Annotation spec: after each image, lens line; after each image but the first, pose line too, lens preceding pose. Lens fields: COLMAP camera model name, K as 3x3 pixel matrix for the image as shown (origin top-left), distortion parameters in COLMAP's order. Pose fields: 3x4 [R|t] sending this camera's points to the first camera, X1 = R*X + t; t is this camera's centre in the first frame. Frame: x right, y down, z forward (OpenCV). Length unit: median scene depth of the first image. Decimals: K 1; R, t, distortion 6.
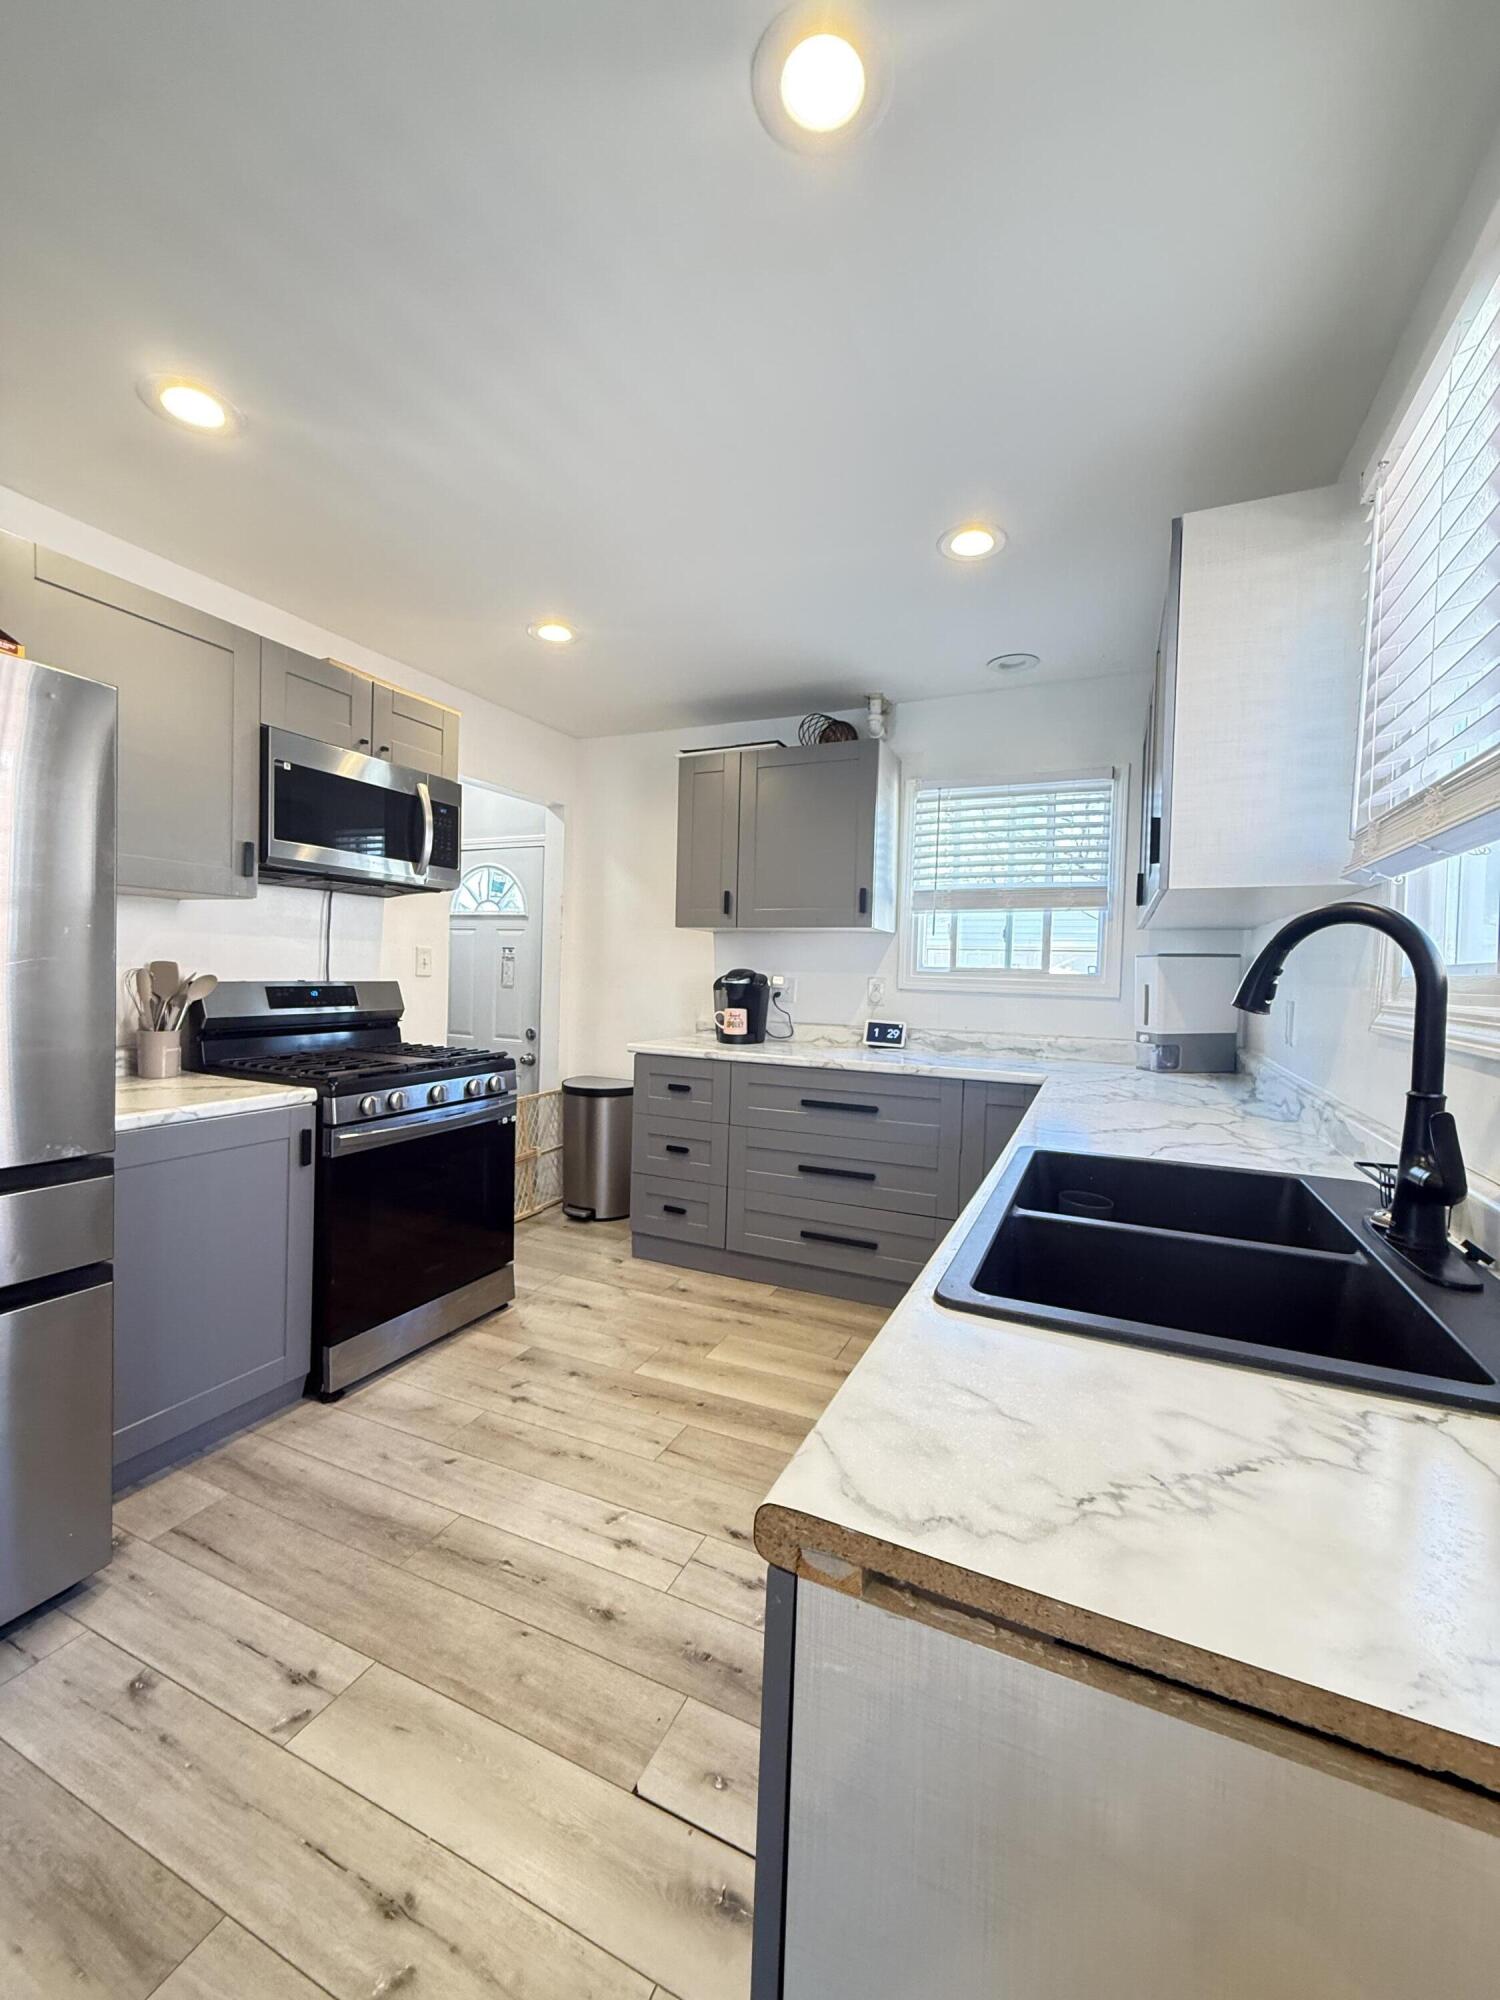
lens RADIAL K [[794.3, 0, 753.8], [0, 794.3, 998.2], [0, 0, 1]] dist [-0.001473, 0.000287]
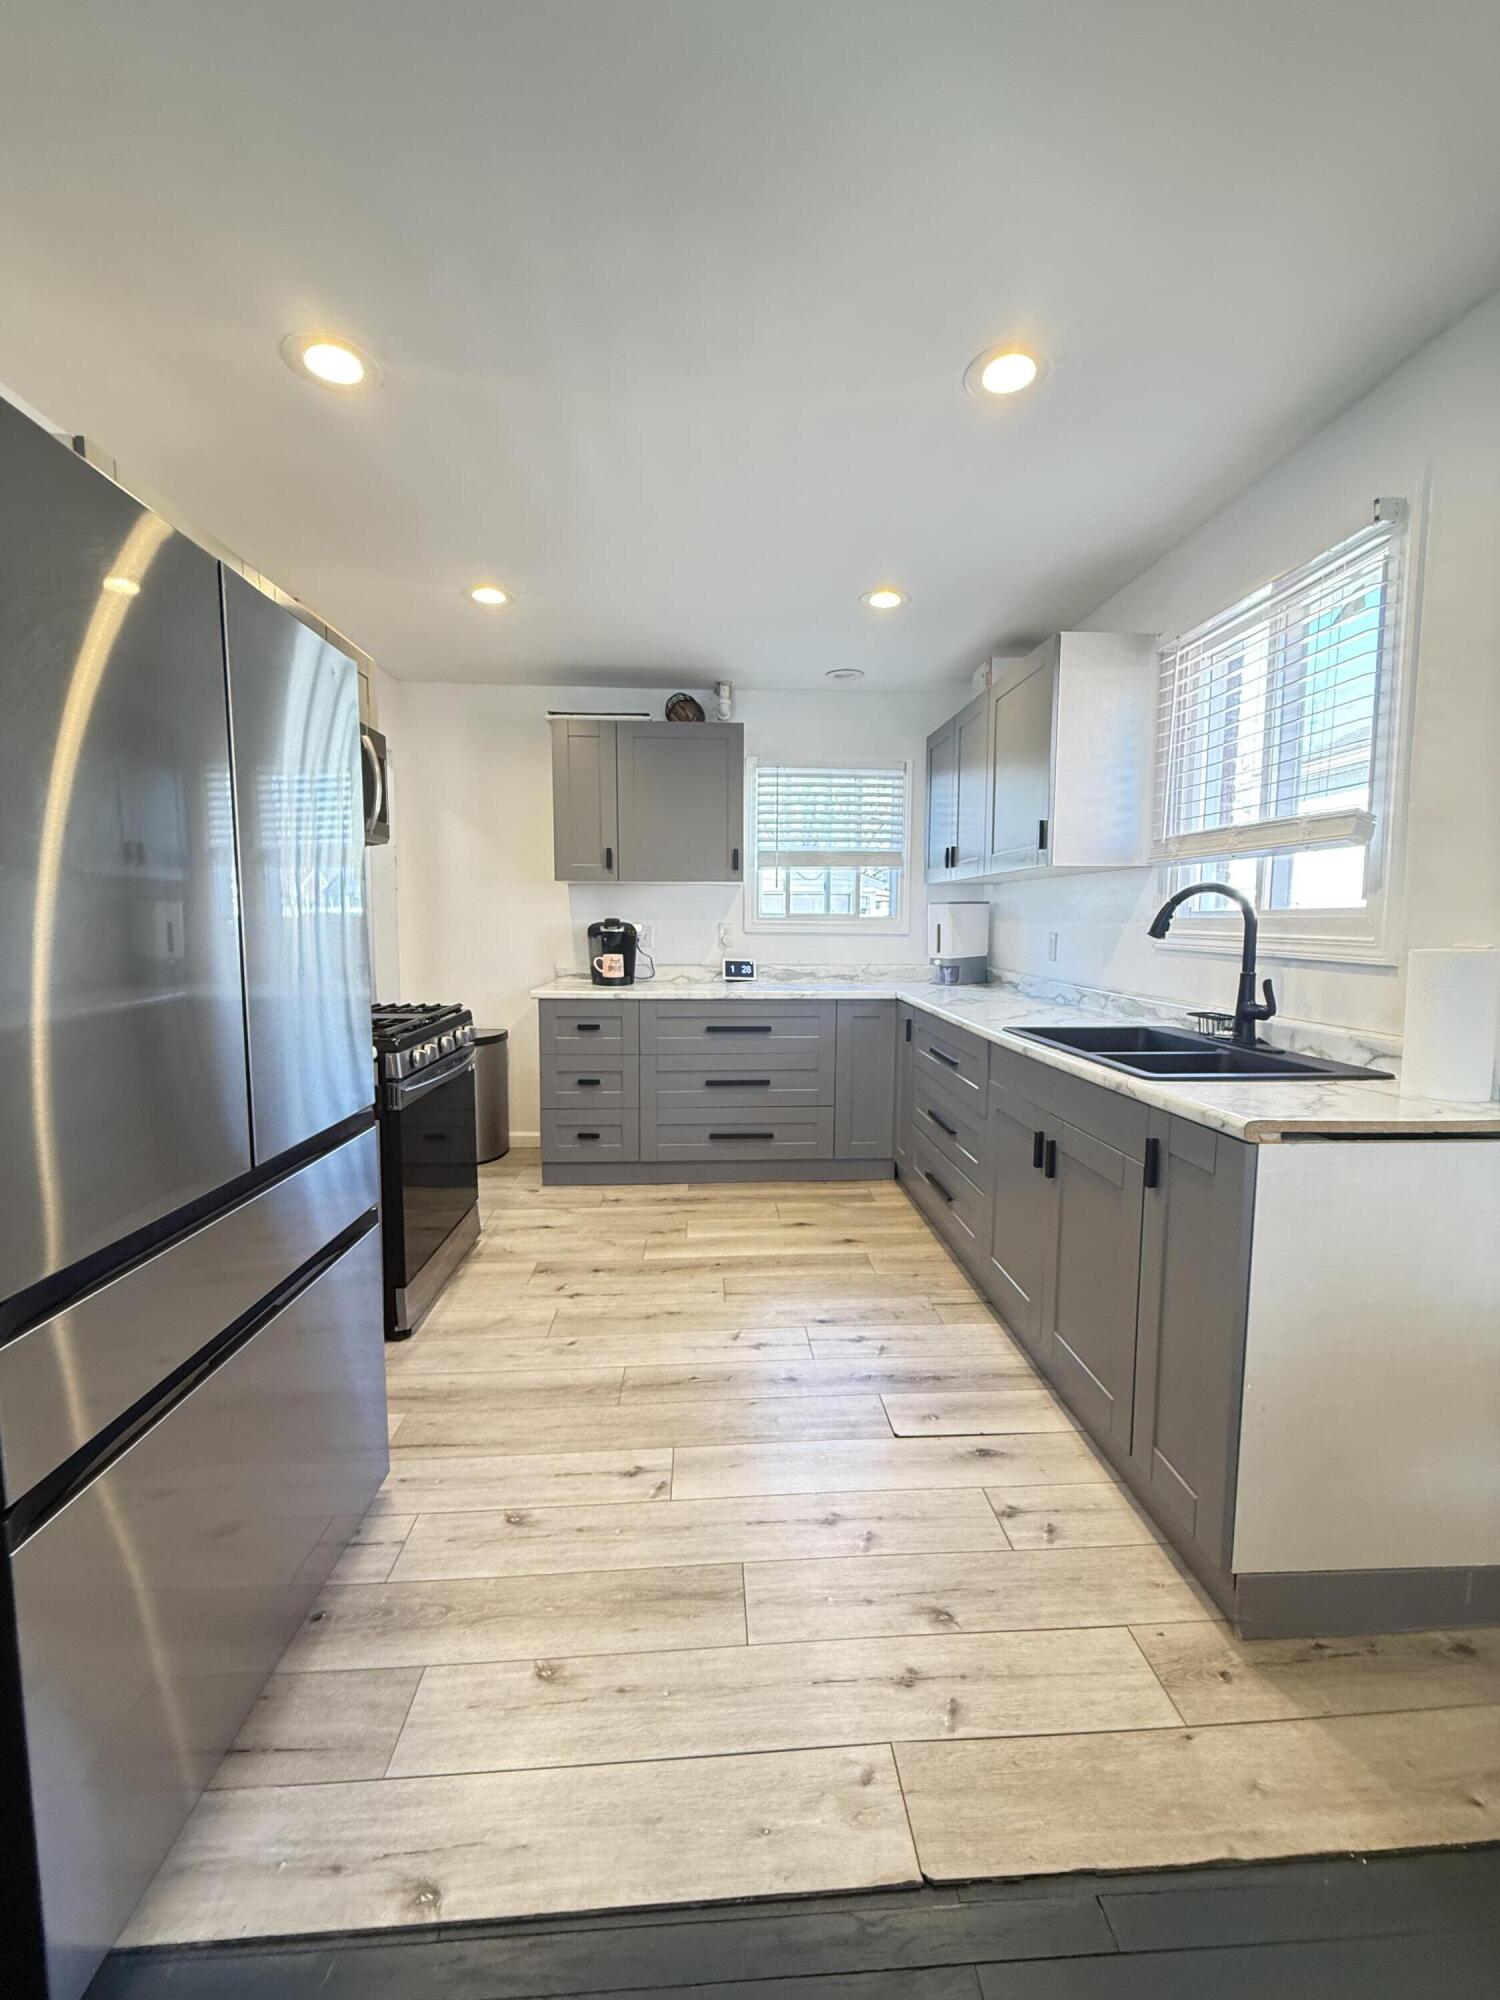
lens RADIAL K [[794.3, 0, 754.6], [0, 794.3, 997.5], [0, 0, 1]] dist [-0.001473, 0.000287]
pose [[0.884125, -0.066544, 0.462487, -0.437733], [0.033334, 0.996268, 0.079623, -0.010094], [-0.466059, -0.054980, 0.883044, -0.095961]]
